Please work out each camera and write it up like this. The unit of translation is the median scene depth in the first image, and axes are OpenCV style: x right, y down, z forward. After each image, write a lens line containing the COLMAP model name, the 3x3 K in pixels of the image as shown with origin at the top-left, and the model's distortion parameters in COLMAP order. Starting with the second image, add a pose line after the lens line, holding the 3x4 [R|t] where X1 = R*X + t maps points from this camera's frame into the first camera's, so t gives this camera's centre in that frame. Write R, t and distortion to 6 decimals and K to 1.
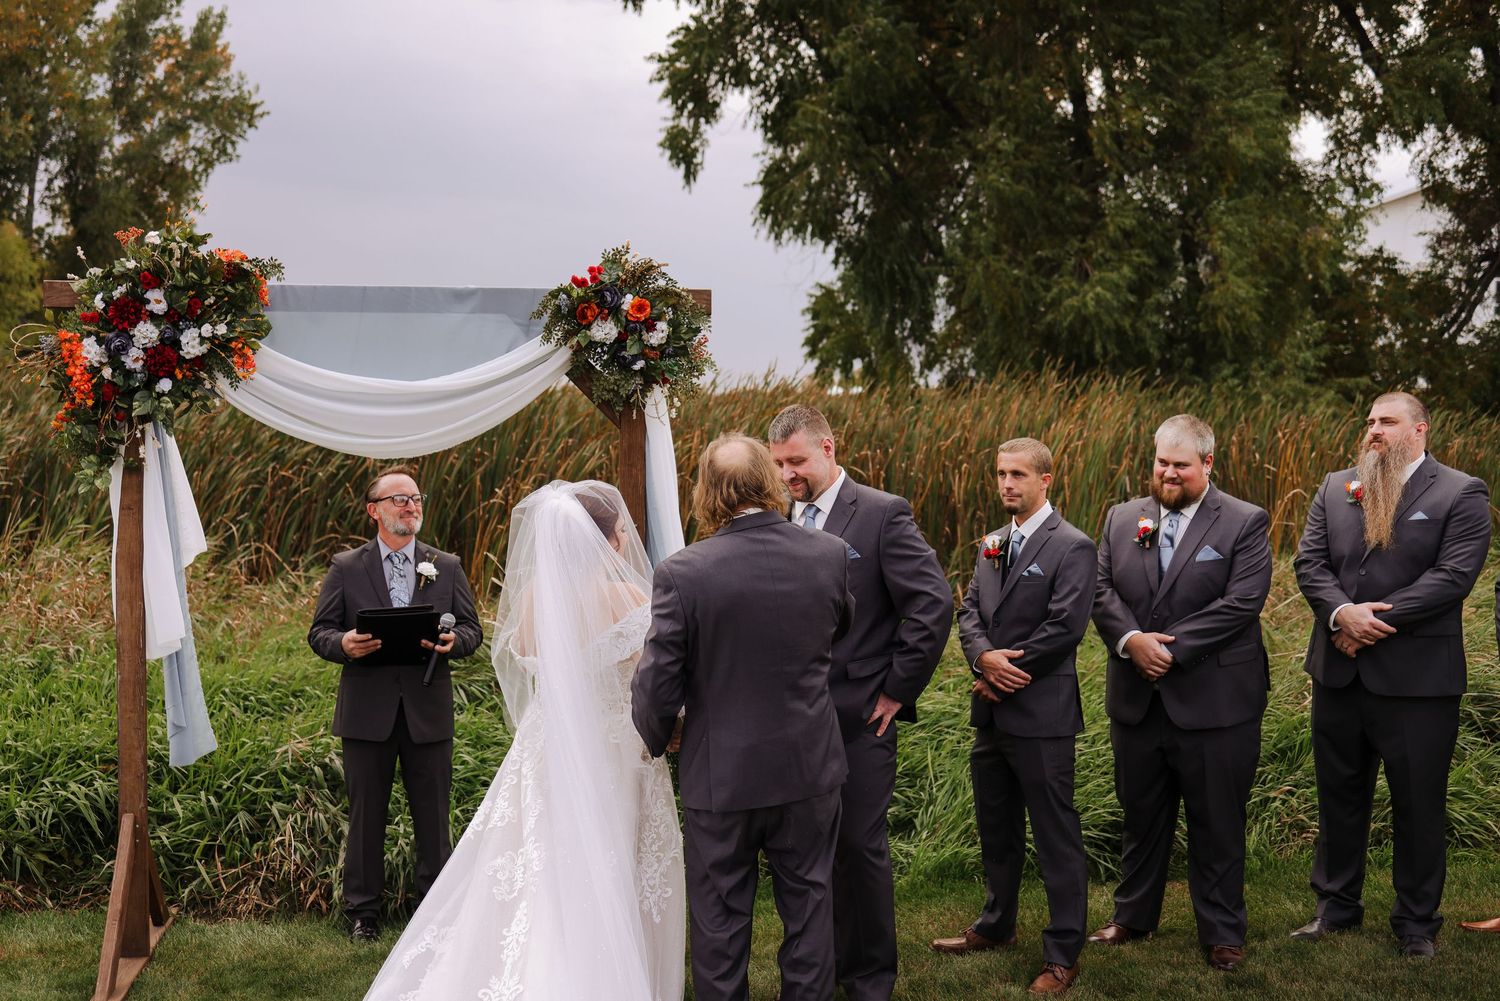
lens RADIAL K [[1850.8, 0, 750.0], [0, 1850.8, 500.5], [0, 0, 1]] dist [-0.068742, 0.042804]
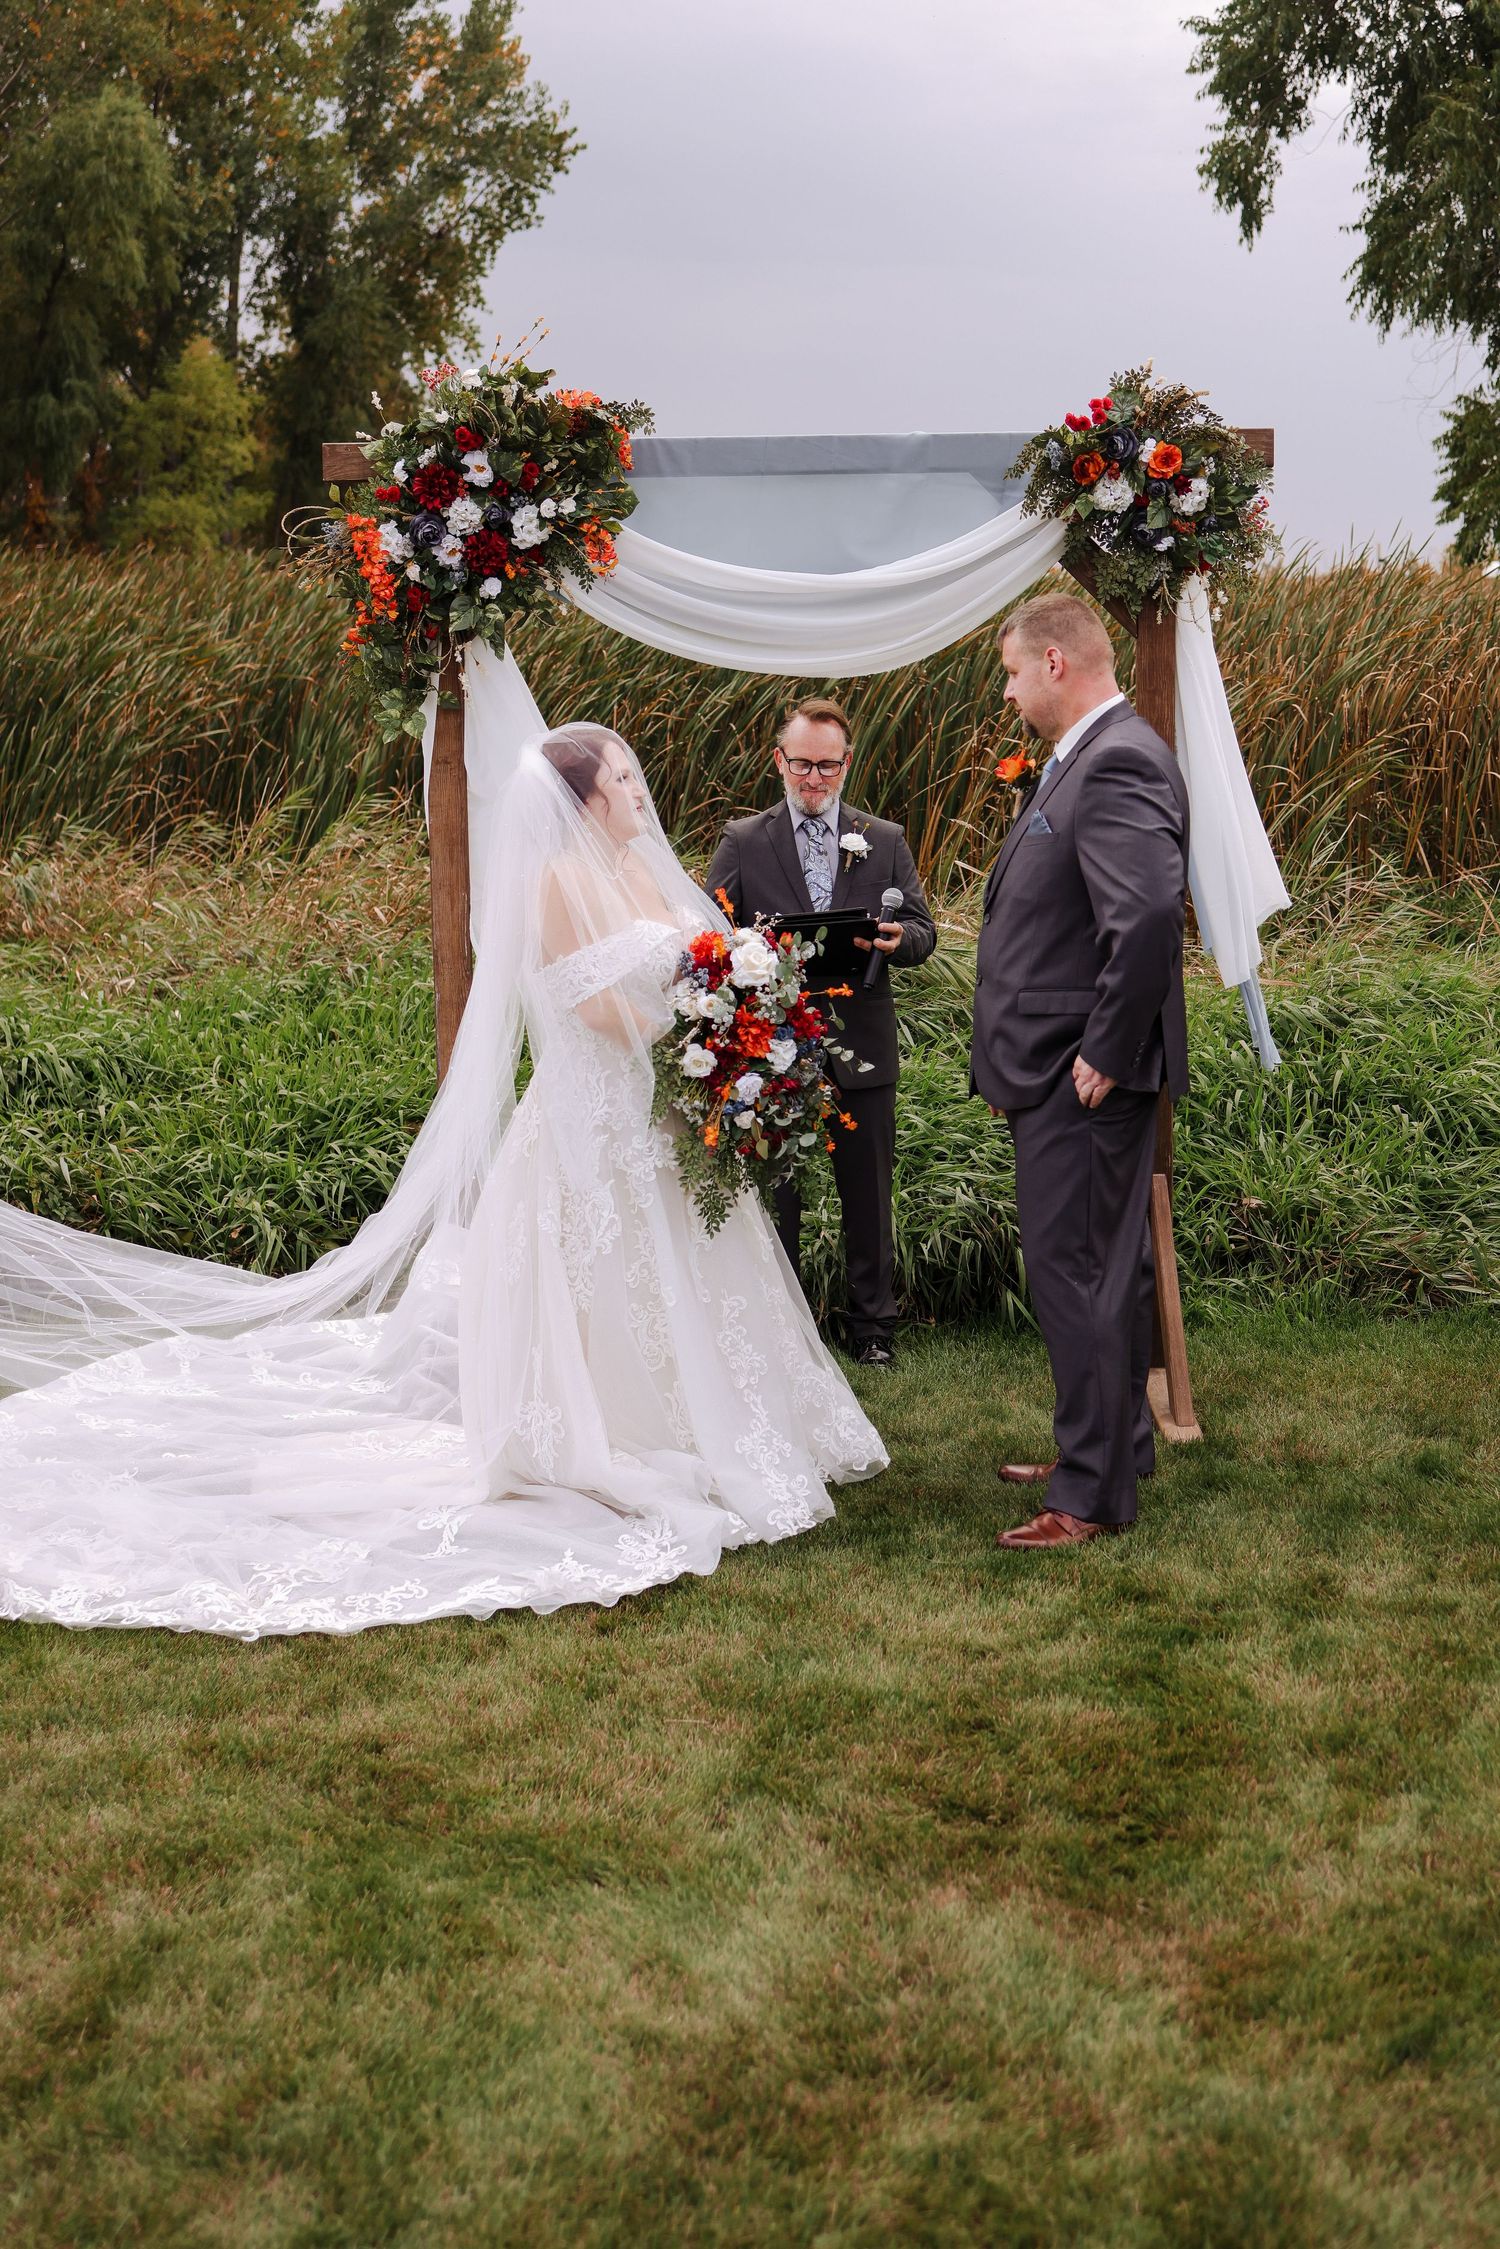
lens RADIAL K [[3003.5, 0, 750.0], [0, 3003.5, 1124.5], [0, 0, 1]] dist [-0.110508, 0.094798]
pose [[0.980120, 0.013898, -0.197919, 0.010104], [0.010459, 0.992537, 0.121494, 0.003496], [0.198130, -0.121149, 0.972660, -0.118048]]
